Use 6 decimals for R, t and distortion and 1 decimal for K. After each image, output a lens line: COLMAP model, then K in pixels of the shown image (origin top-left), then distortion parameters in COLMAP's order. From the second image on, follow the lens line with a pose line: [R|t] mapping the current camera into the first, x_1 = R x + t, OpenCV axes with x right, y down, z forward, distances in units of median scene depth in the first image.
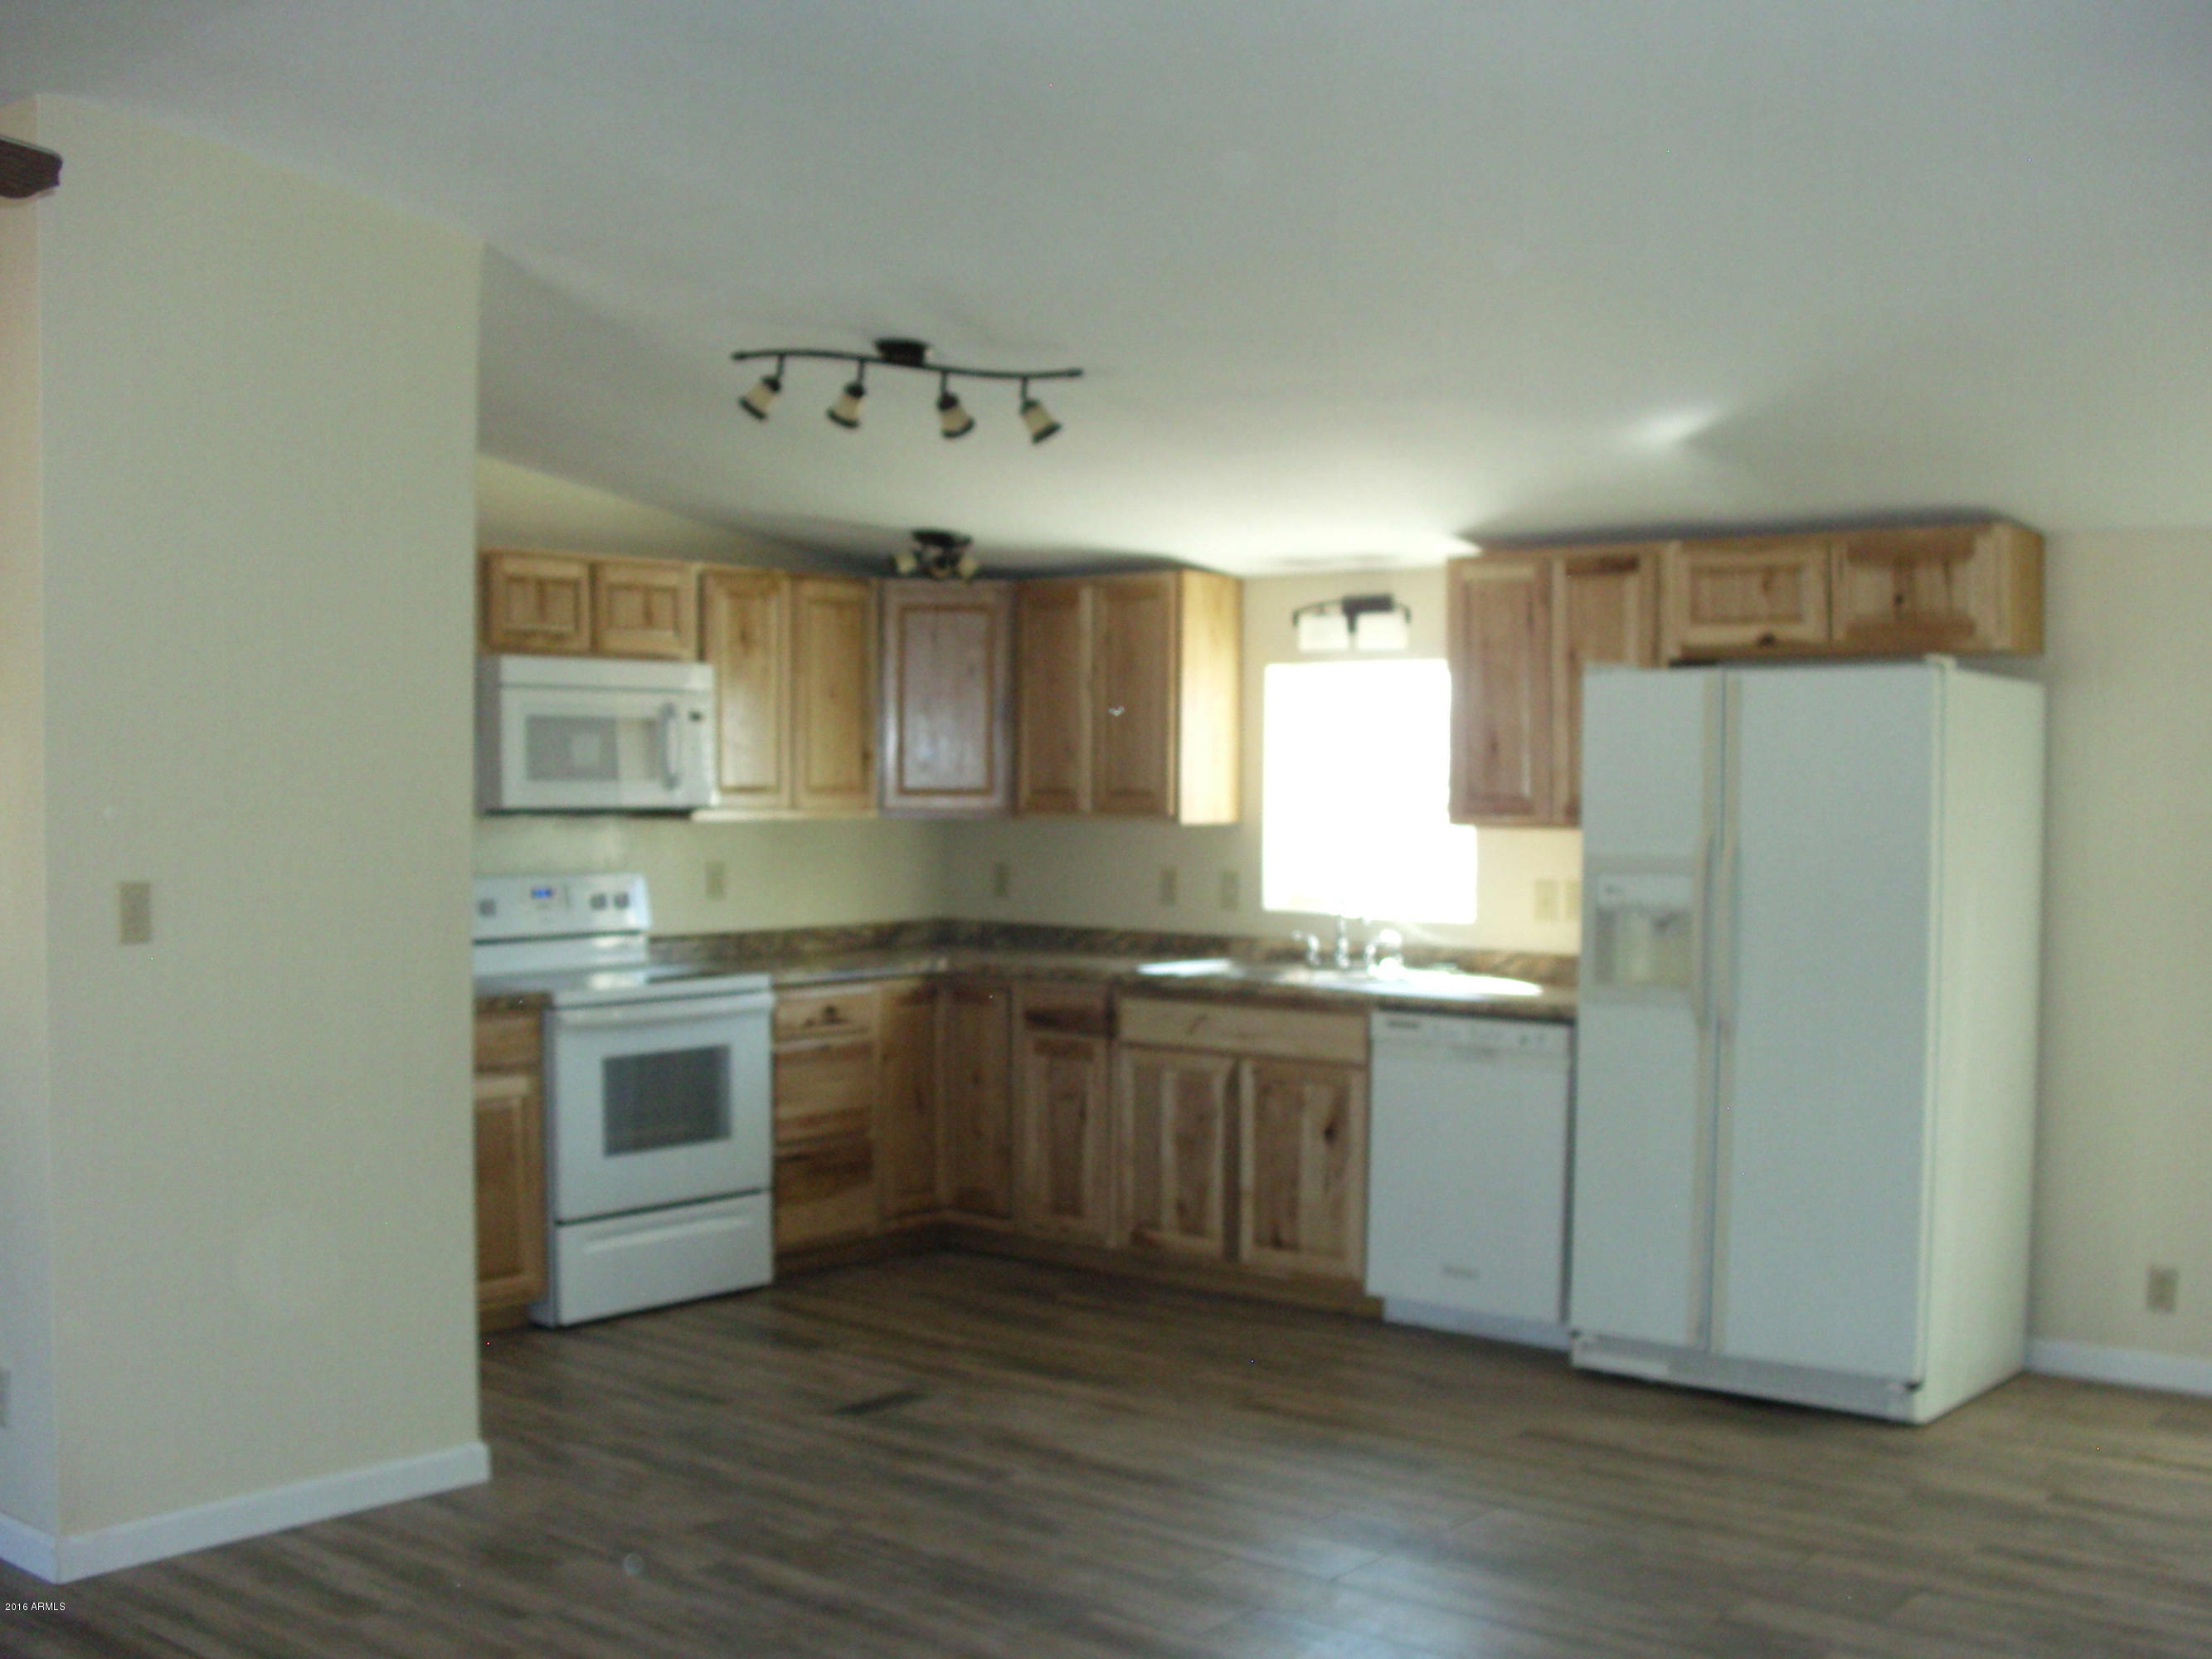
lens RADIAL K [[2406.1, 0, 1106.0], [0, 2406.1, 829.5], [0, 0, 1]] dist [-0.192023, 0.202889]
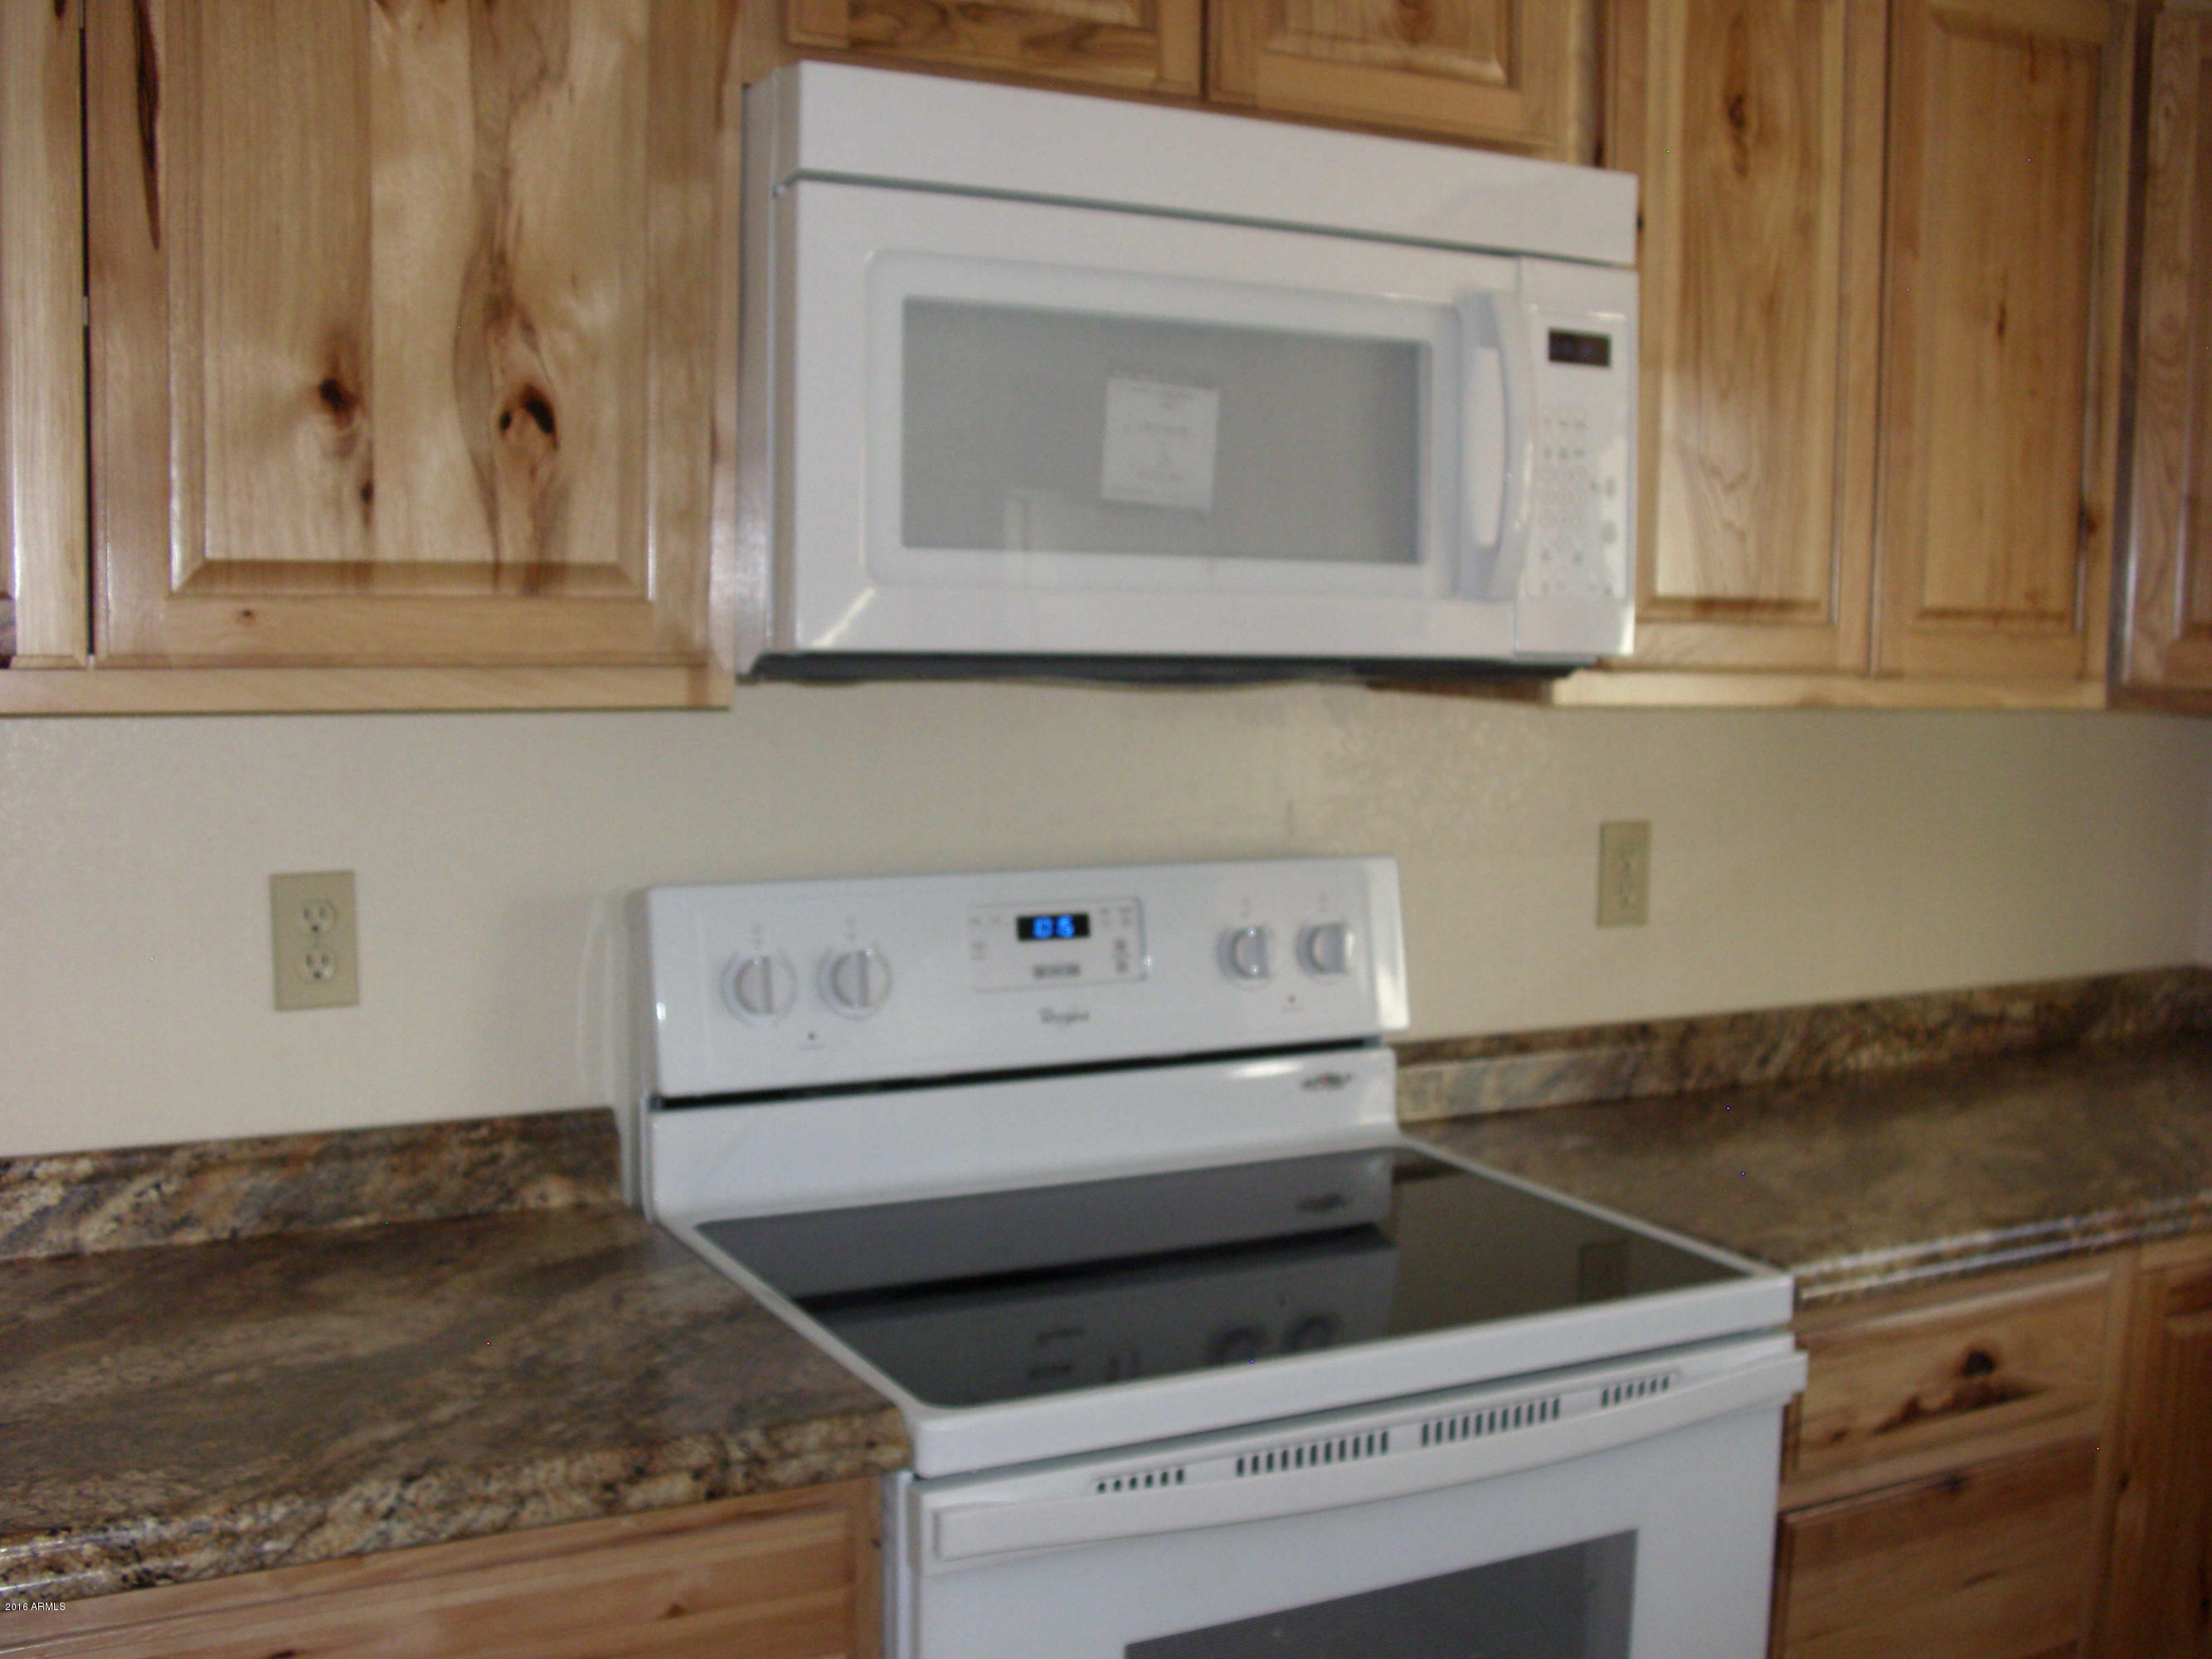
lens RADIAL K [[2406.1, 0, 1106.0], [0, 2406.1, 829.5], [0, 0, 1]] dist [-0.192023, 0.202889]
pose [[0.927657, 0.050024, -0.370068, -0.115495], [-0.026918, 0.997367, 0.067343, -0.007003], [0.372462, -0.052510, 0.926561, 0.719407]]
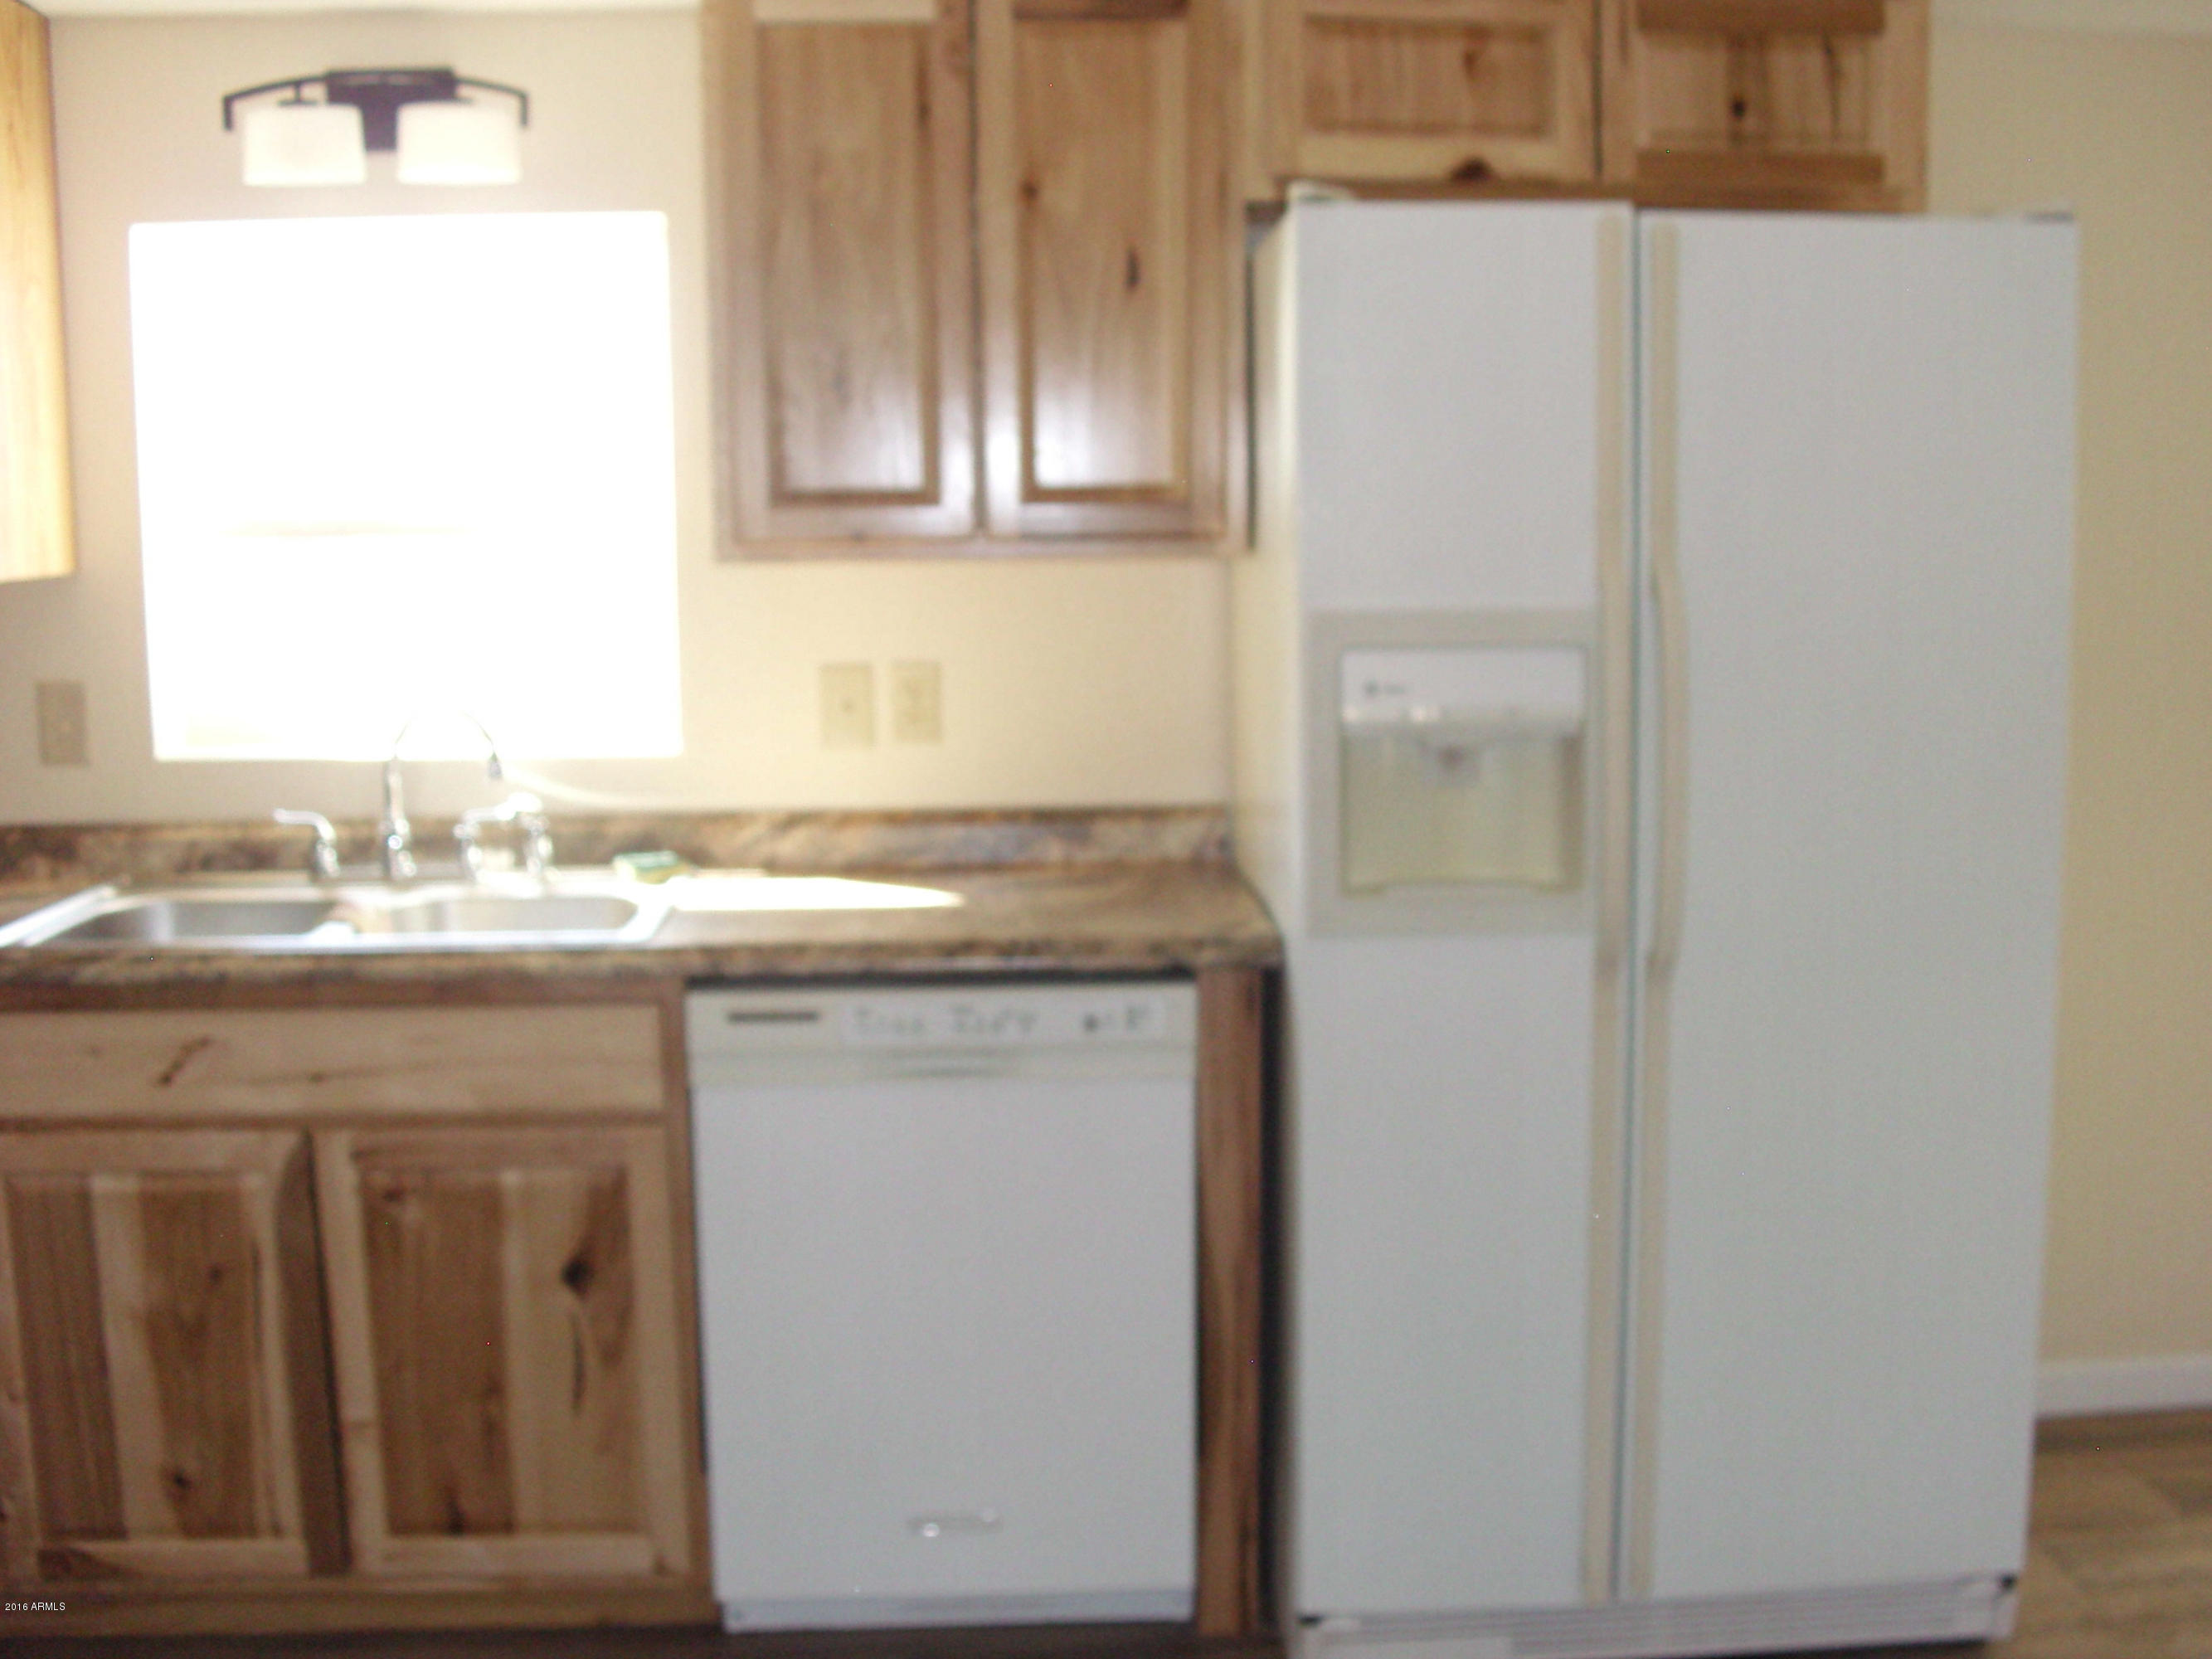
lens RADIAL K [[2406.1, 0, 1106.0], [0, 2406.1, 829.5], [0, 0, 1]] dist [-0.192023, 0.202889]
pose [[0.727299, -0.109254, 0.677569, -0.117597], [0.027978, 0.991147, 0.129786, -0.007567], [-0.685750, -0.075436, 0.723917, 0.593156]]
